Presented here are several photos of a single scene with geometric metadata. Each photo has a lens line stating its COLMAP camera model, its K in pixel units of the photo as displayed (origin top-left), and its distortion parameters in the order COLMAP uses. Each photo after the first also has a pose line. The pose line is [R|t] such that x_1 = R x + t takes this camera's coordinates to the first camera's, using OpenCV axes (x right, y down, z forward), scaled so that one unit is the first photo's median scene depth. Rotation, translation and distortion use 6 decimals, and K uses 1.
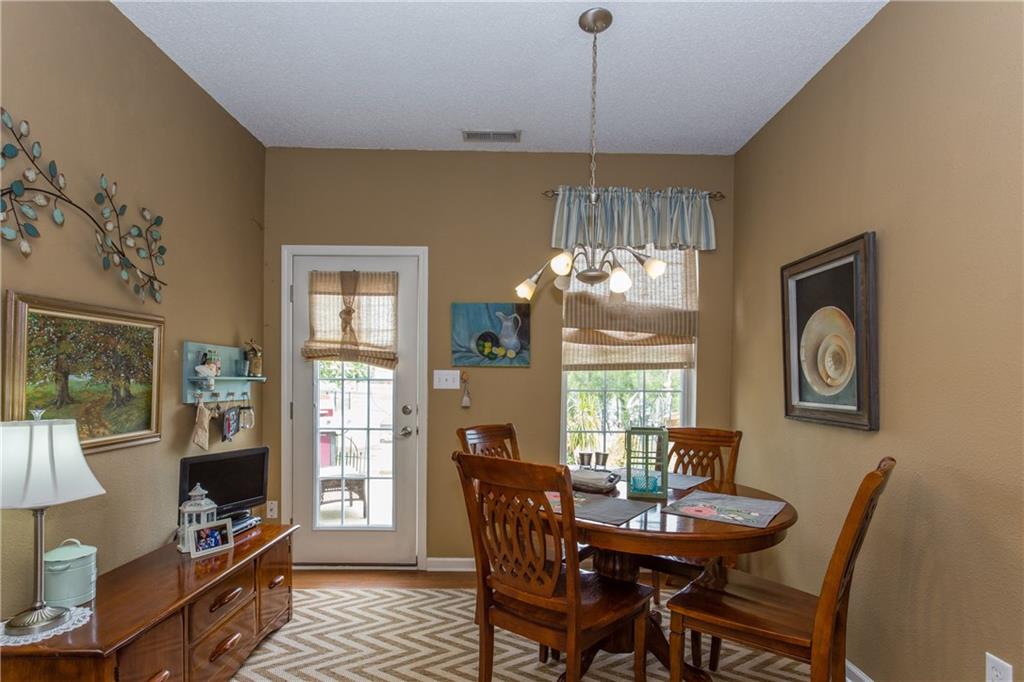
lens RADIAL K [[499.8, 0, 482.9], [0, 499.8, 362.9], [0, 0, 1]] dist [-0.000594, 0.005079]
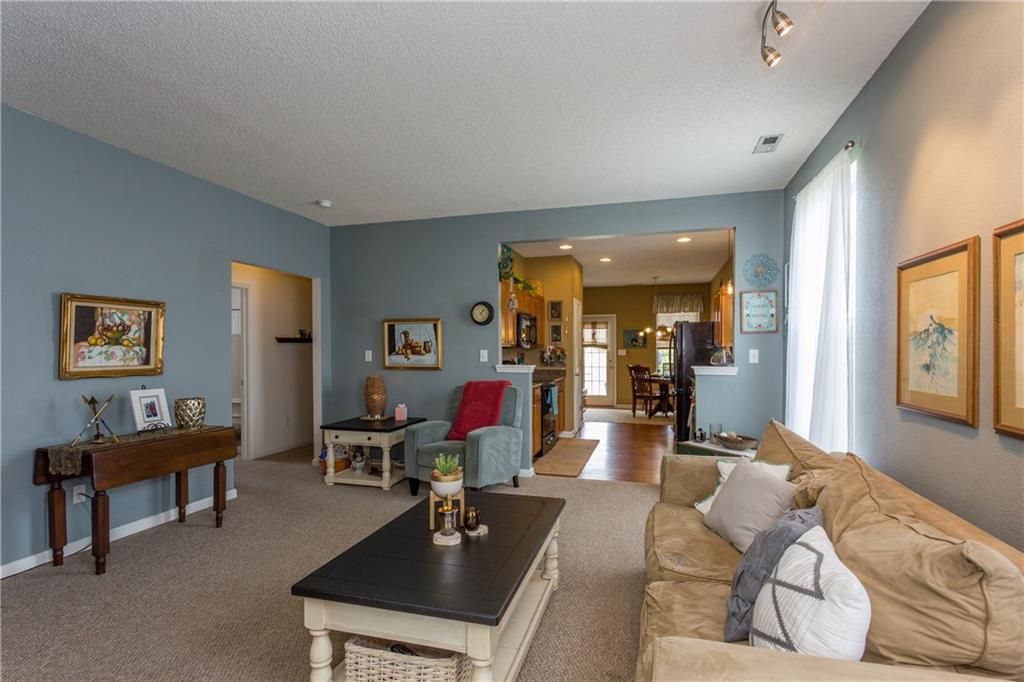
lens RADIAL K [[499.8, 0, 521.9], [0, 499.8, 355.6], [0, 0, 1]] dist [-0.000594, 0.005079]
pose [[0.962180, -0.010245, -0.272220, 0.203141], [0.014997, 0.999769, 0.015383, -0.007761], [0.272000, -0.018883, 0.962112, -2.535884]]
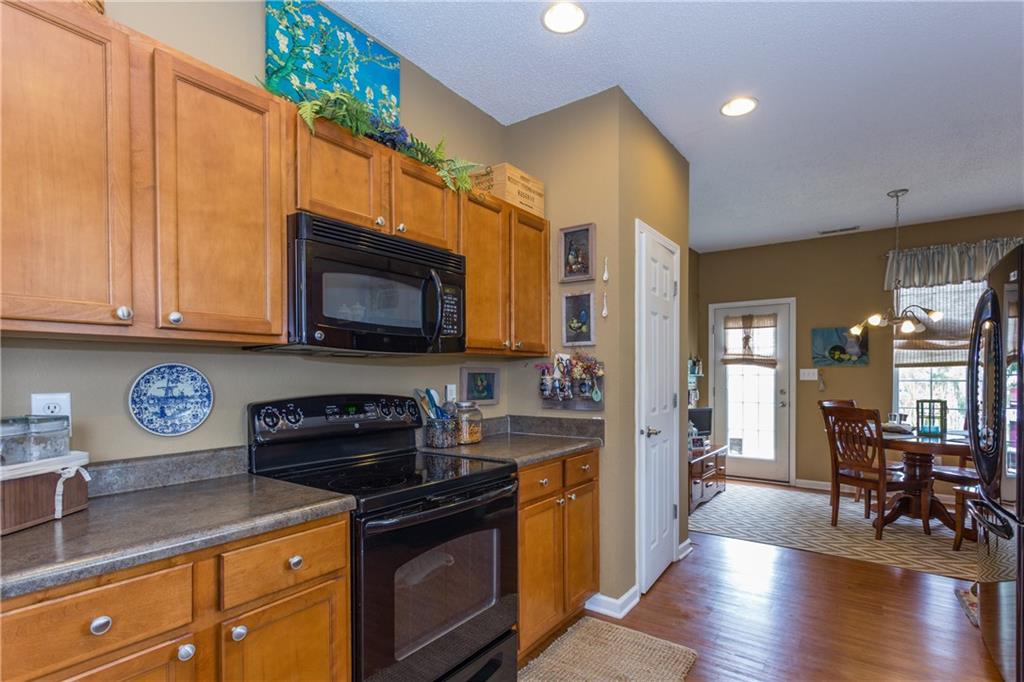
lens RADIAL K [[499.8, 0, 523.7], [0, 499.8, 381.9], [0, 0, 1]] dist [-0.000594, 0.005079]
pose [[0.812079, -0.003918, -0.583534, 0.132461], [0.014906, 0.999790, 0.014031, 0.021306], [0.583357, -0.020092, 0.811967, -0.953487]]
